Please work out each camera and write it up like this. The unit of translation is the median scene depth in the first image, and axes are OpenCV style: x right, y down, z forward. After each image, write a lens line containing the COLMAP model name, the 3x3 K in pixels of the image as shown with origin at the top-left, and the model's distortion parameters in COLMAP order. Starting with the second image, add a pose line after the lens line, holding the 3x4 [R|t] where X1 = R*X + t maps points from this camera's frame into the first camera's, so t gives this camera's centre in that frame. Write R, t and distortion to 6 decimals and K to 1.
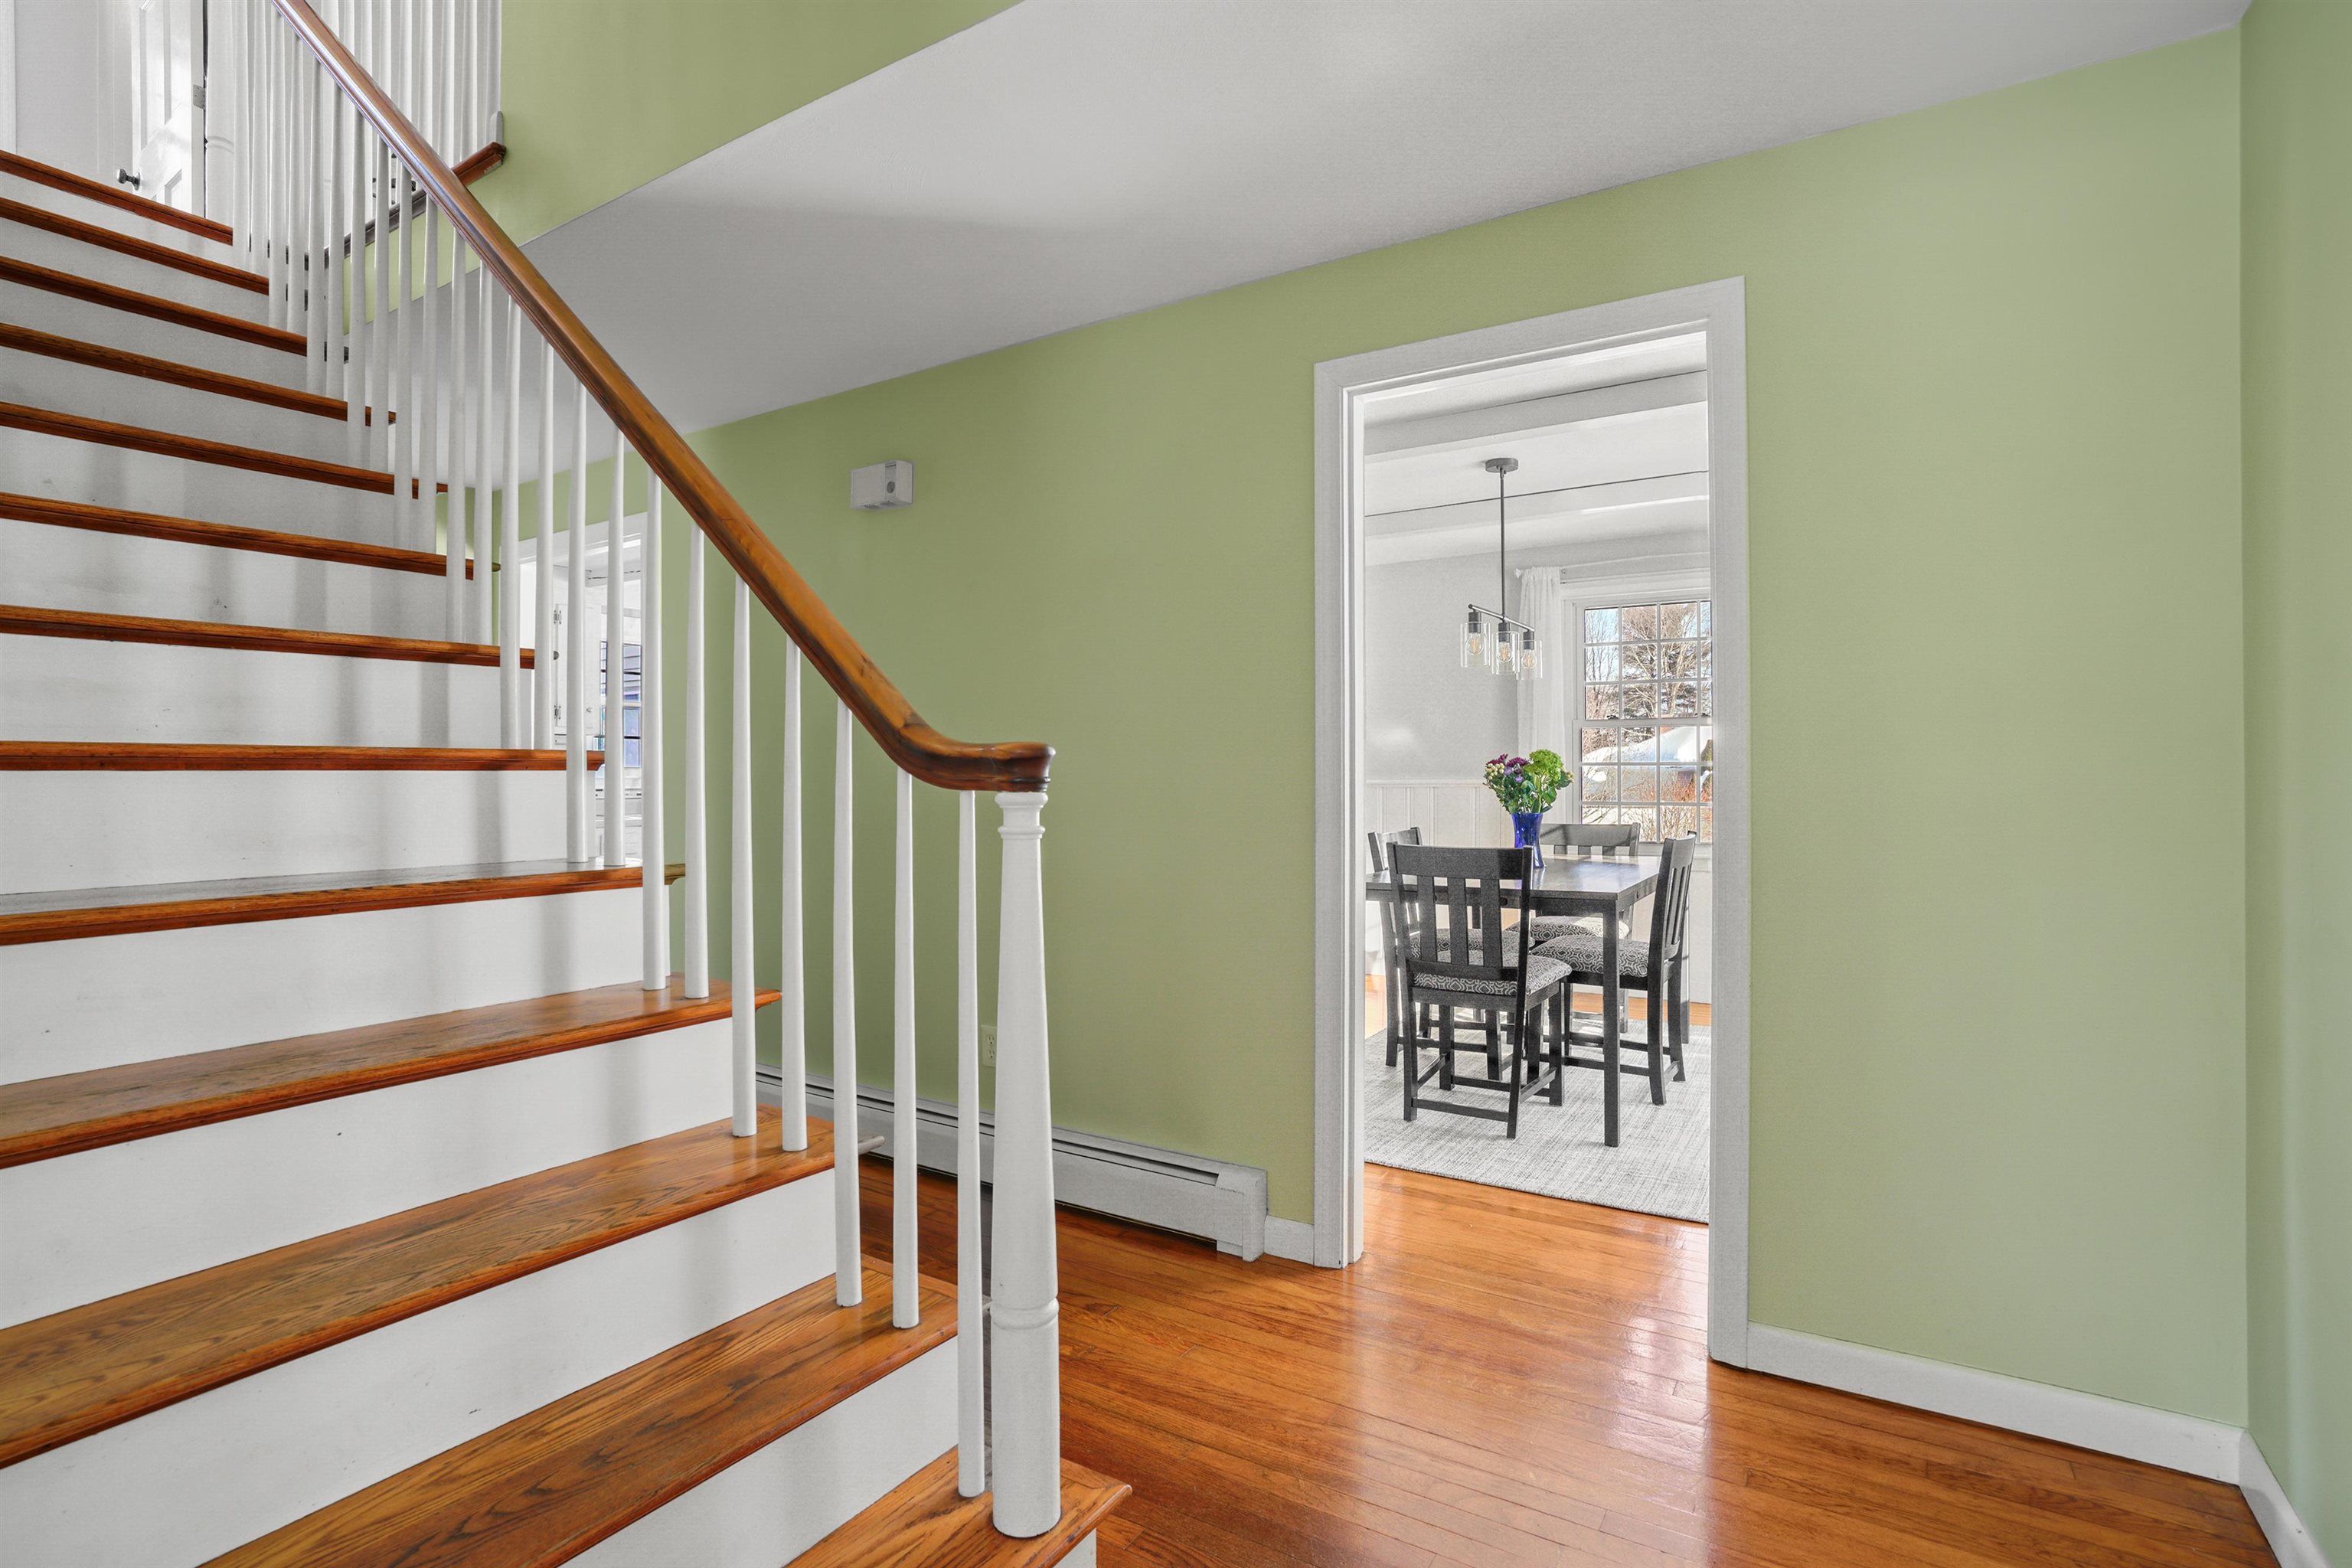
lens RADIAL K [[1179.1, 0, 1169.4], [0, 1179.1, 794.1], [0, 0, 1]] dist [-0.051680, 0.027399]
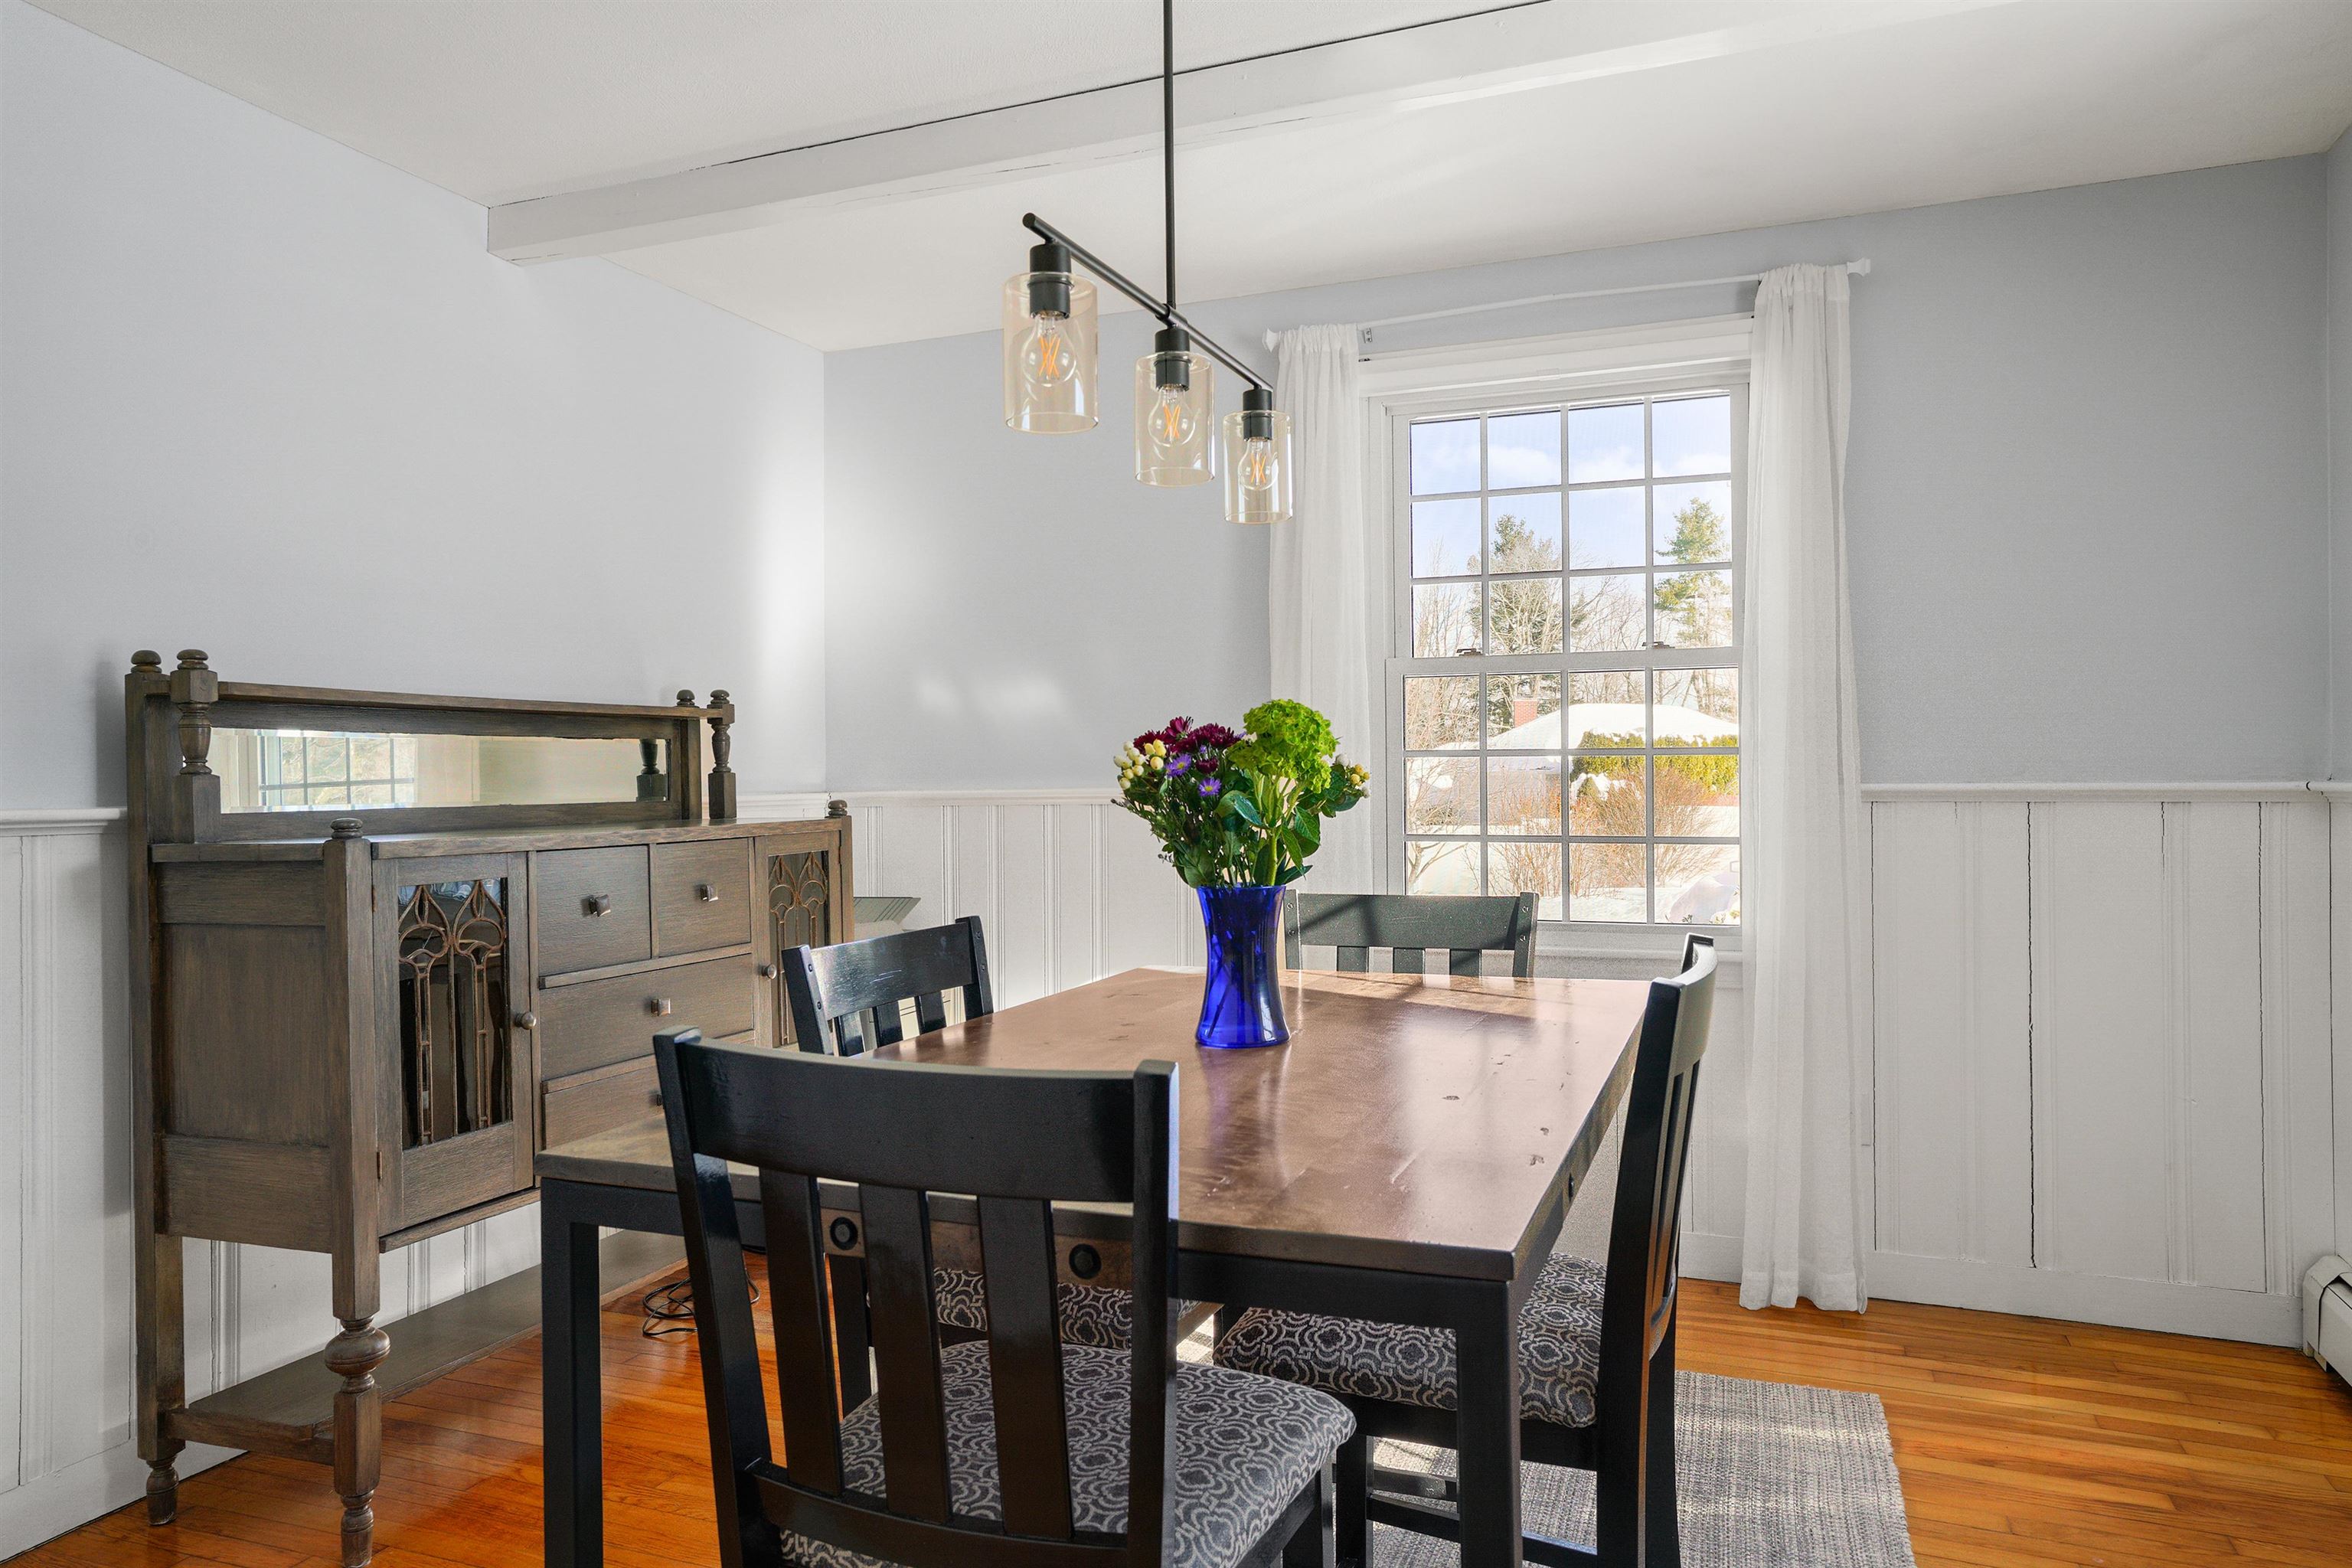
lens RADIAL K [[1503.7, 0, 1176.5], [0, 1503.7, 788.7], [0, 0, 1]] dist [-0.001917, -0.000396]
pose [[0.984398, 0.000420, 0.175957, 0.207652], [0.001900, 0.999913, -0.013016, -0.006640], [-0.175947, 0.013148, 0.984312, 0.565891]]
